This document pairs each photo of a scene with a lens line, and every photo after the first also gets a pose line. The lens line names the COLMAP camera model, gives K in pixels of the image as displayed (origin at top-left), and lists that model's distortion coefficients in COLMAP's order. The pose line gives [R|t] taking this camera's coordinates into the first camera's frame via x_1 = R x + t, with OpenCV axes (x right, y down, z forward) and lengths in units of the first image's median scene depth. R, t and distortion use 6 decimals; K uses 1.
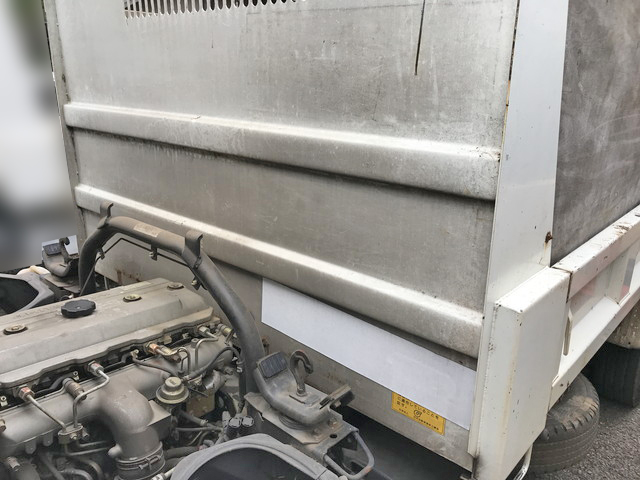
lens RADIAL K [[519.0, 0, 320.5], [0, 519.0, 234.8], [0, 0, 1]] dist [0.031023, -0.040680]
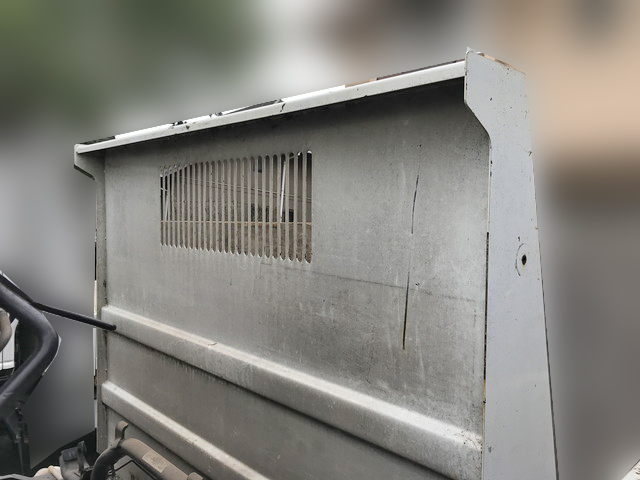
lens RADIAL K [[519.0, 0, 320.1], [0, 519.0, 240.0], [0, 0, 1]] dist [0.031023, -0.040680]
pose [[0.996757, 0.005695, -0.080272, 0.068477], [-0.025968, 0.966894, -0.253852, -0.175499], [0.076169, 0.255113, 0.963906, -0.067817]]
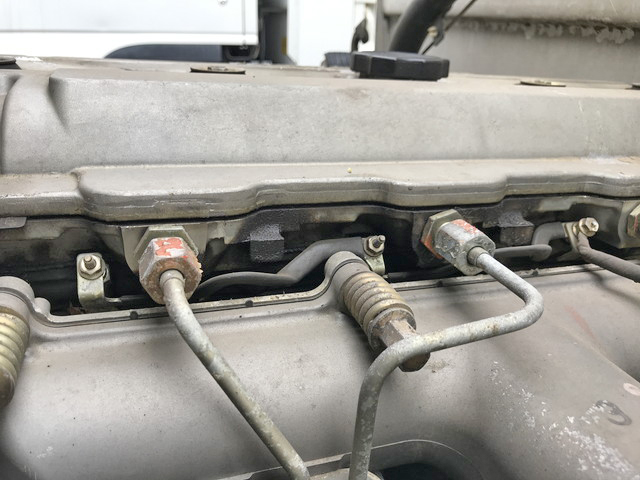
lens RADIAL K [[519.0, 0, 315.8], [0, 519.0, 239.1], [0, 0, 1]] dist [0.031023, -0.040680]
pose [[0.866231, 0.198473, -0.458532, -0.393390], [-0.149318, 0.978612, 0.141503, 0.239803], [0.476810, -0.054107, 0.877340, 0.793740]]
